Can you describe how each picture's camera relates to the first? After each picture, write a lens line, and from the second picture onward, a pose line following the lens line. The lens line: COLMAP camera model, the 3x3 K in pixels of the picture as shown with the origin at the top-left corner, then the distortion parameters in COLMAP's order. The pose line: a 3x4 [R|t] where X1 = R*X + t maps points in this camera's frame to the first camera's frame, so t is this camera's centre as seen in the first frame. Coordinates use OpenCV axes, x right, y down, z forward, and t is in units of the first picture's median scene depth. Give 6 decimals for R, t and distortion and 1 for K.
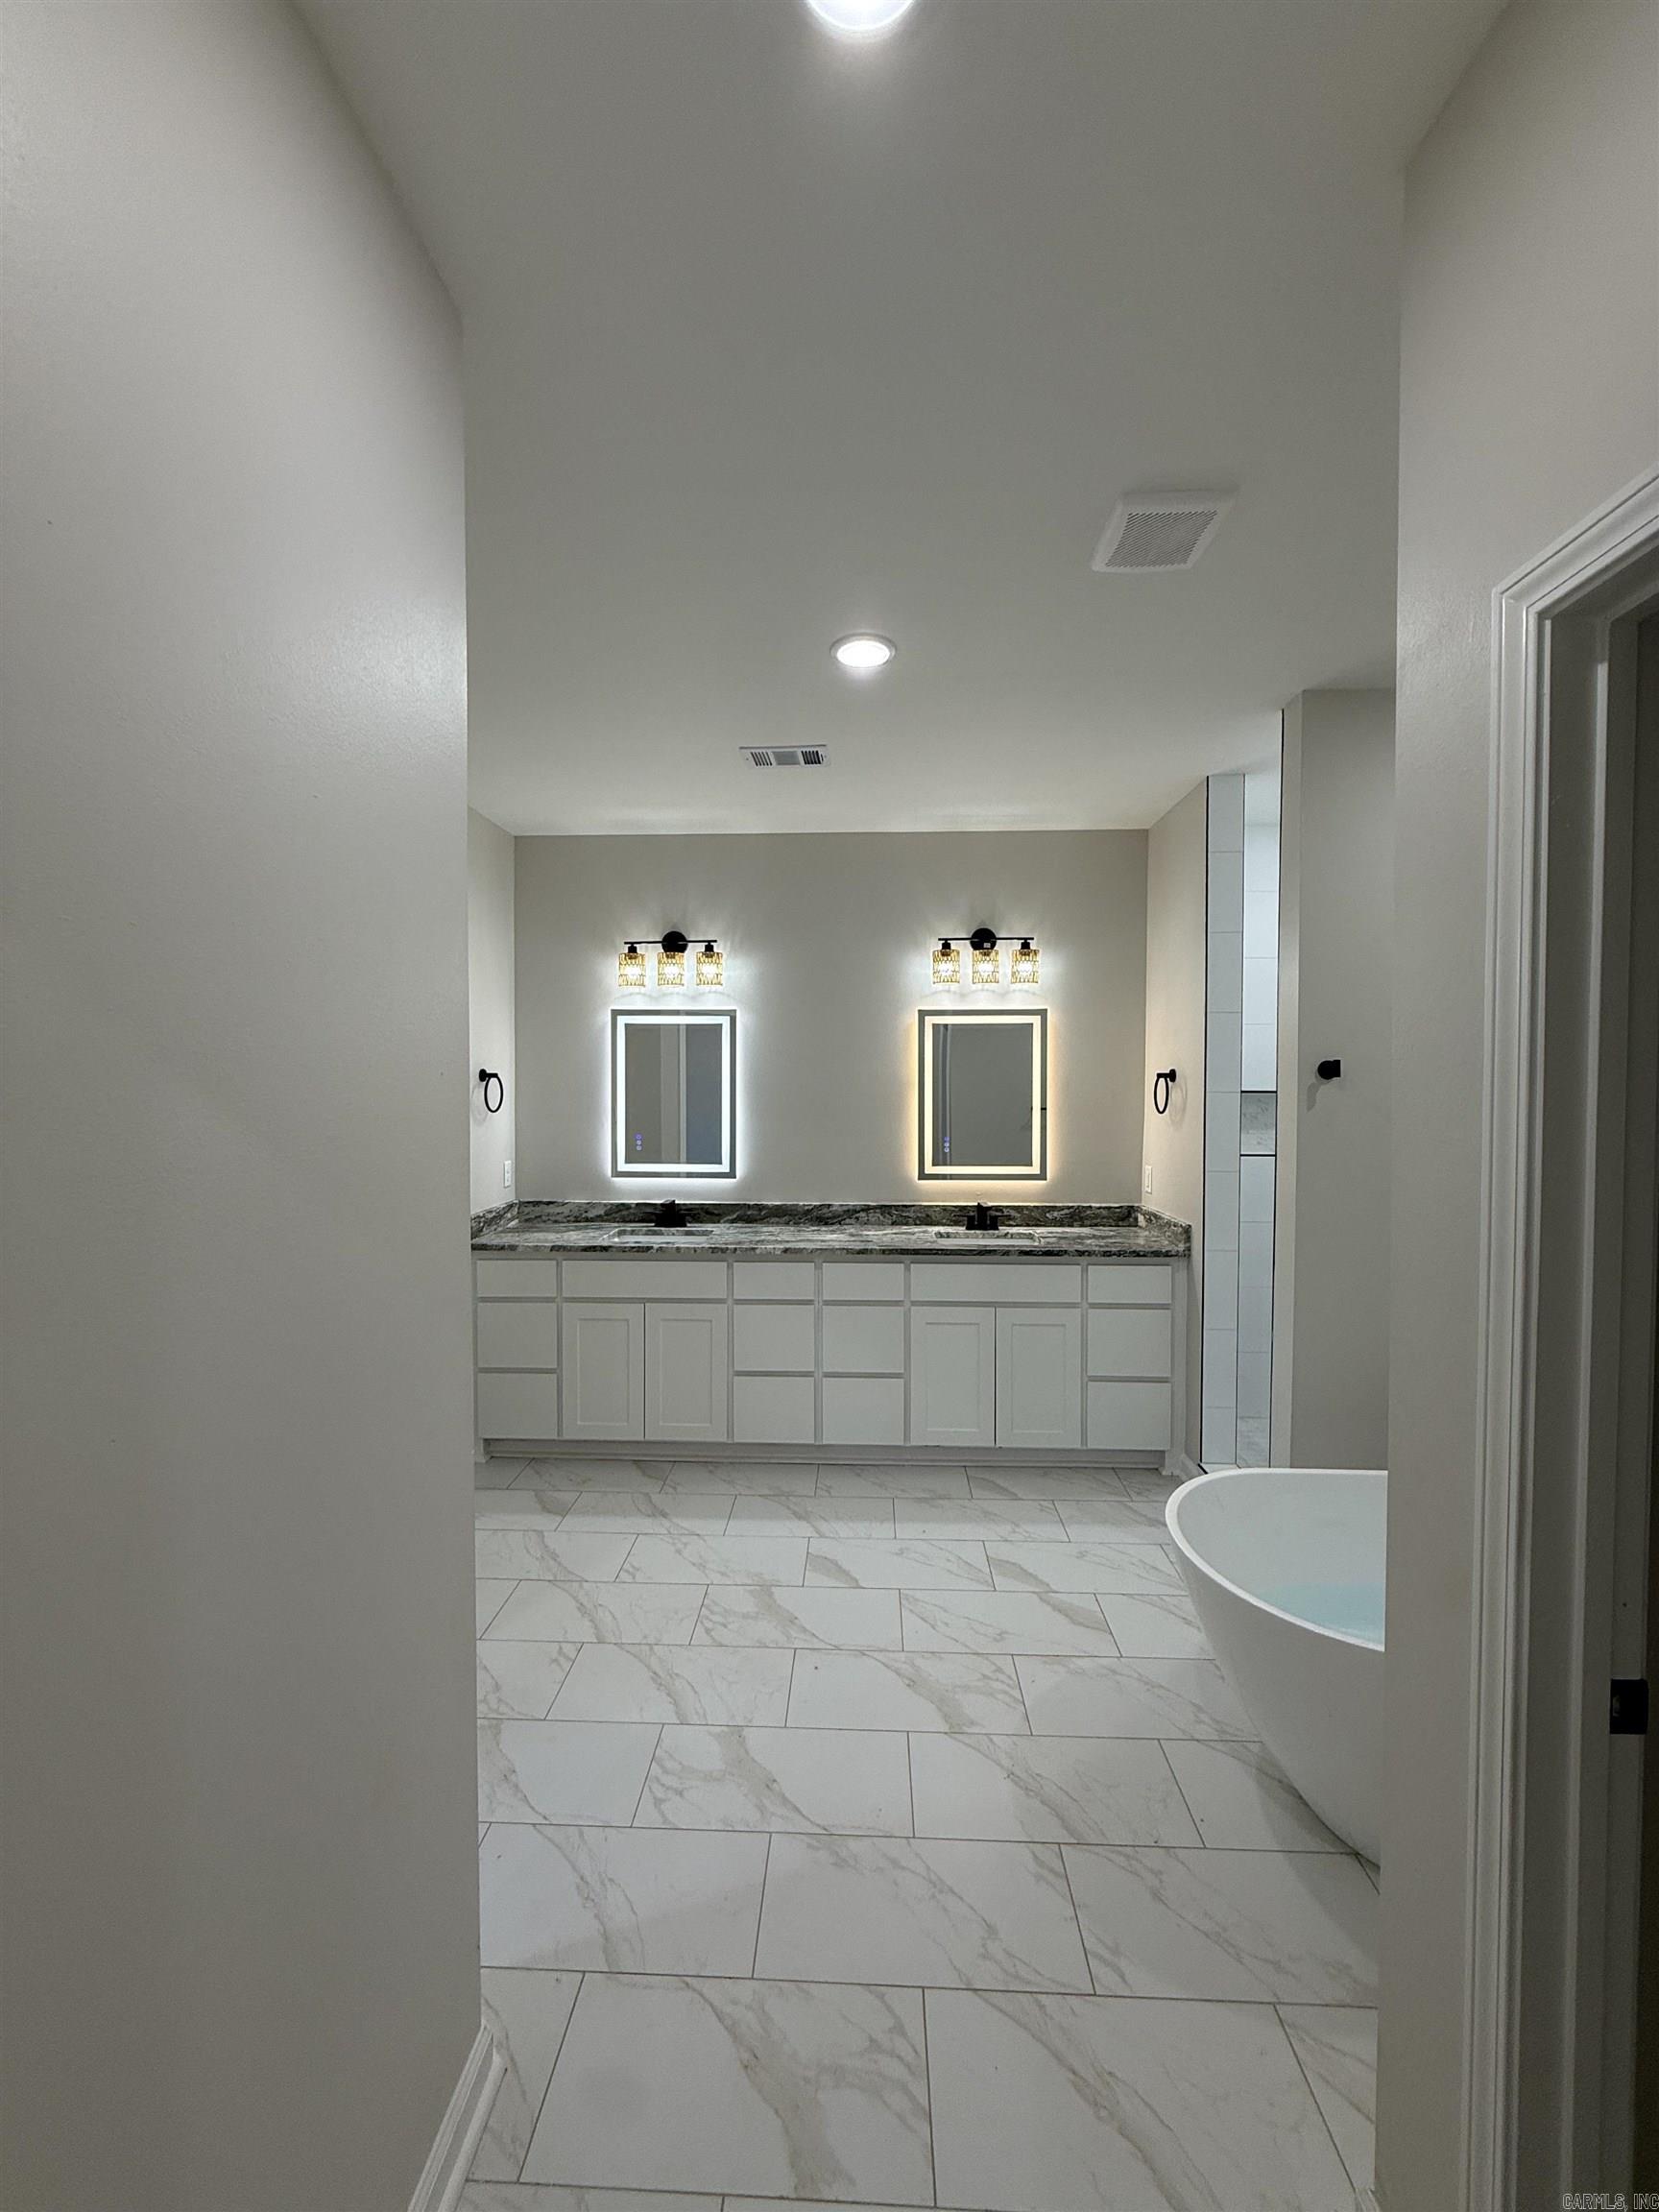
lens RADIAL K [[878.0, 0, 824.8], [0, 878.0, 1103.7], [0, 0, 1]] dist [0.000148, -0.000035]
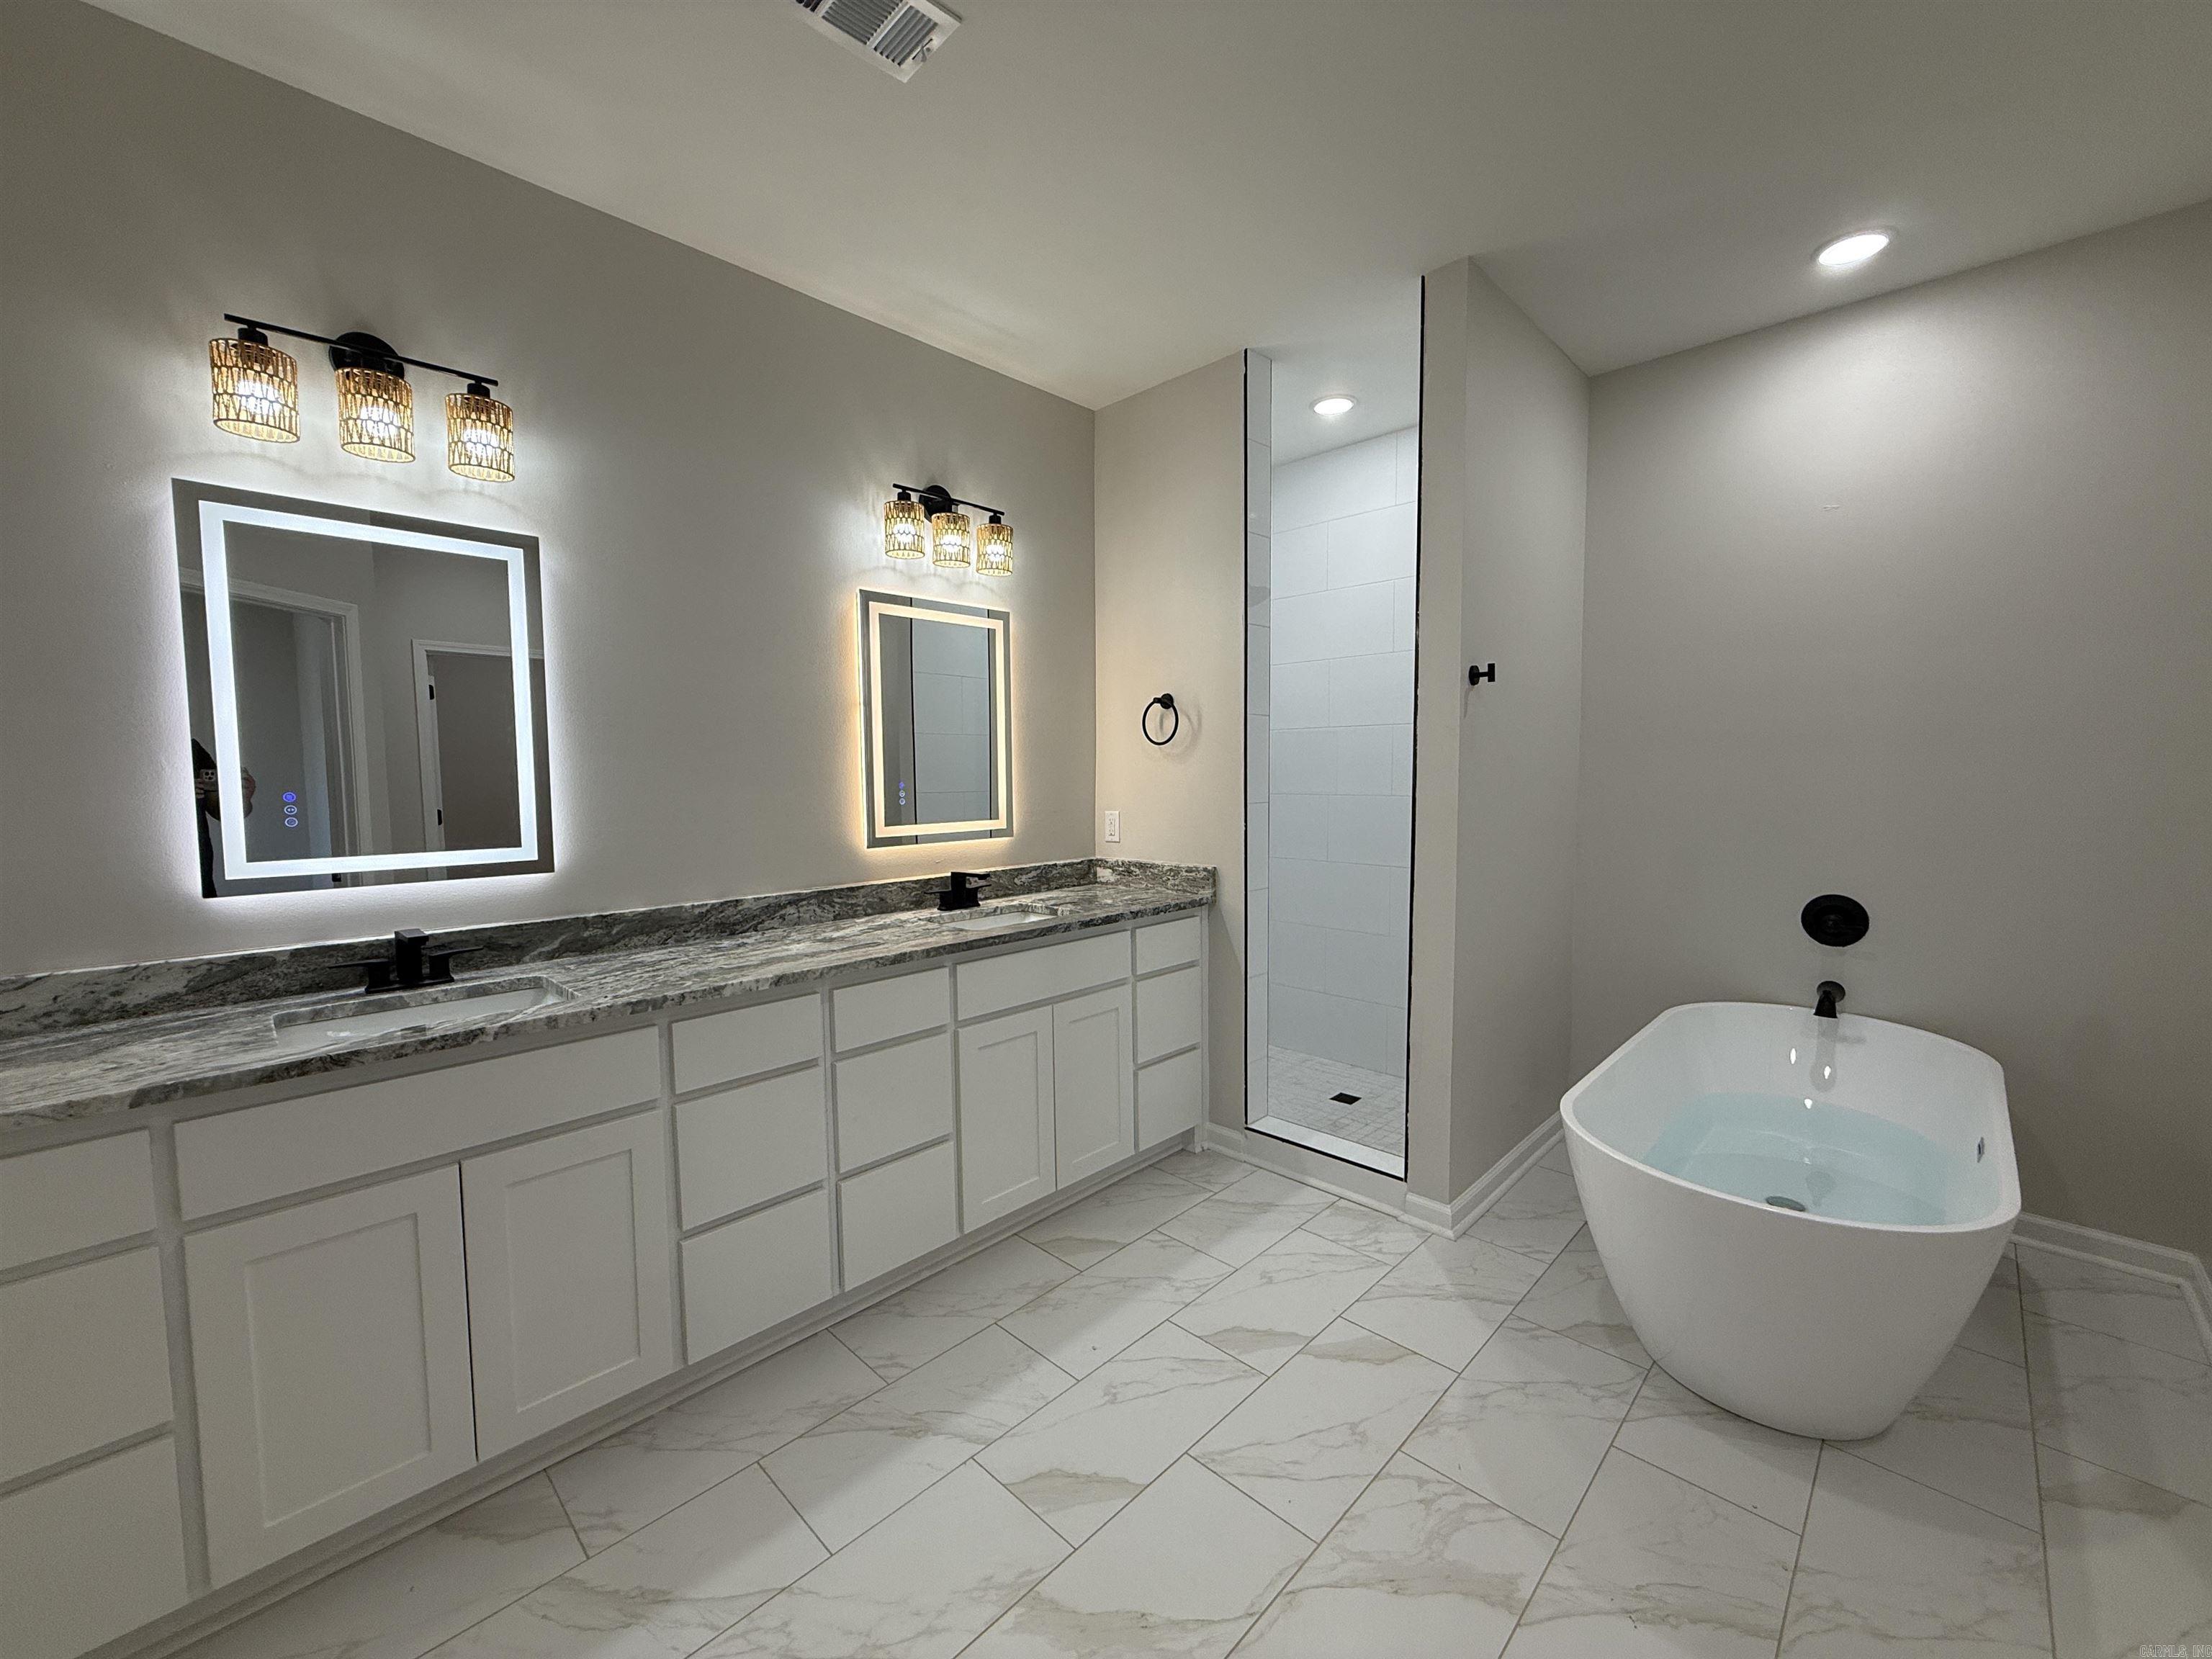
lens RADIAL K [[878.0, 0, 1101.2], [0, 878.0, 833.5], [0, 0, 1]] dist [0.000148, -0.000035]
pose [[0.665676, -0.060062, 0.743820, -0.278828], [0.029712, 0.998099, 0.054003, 0.046060], [-0.745649, -0.013848, 0.666195, 0.432148]]
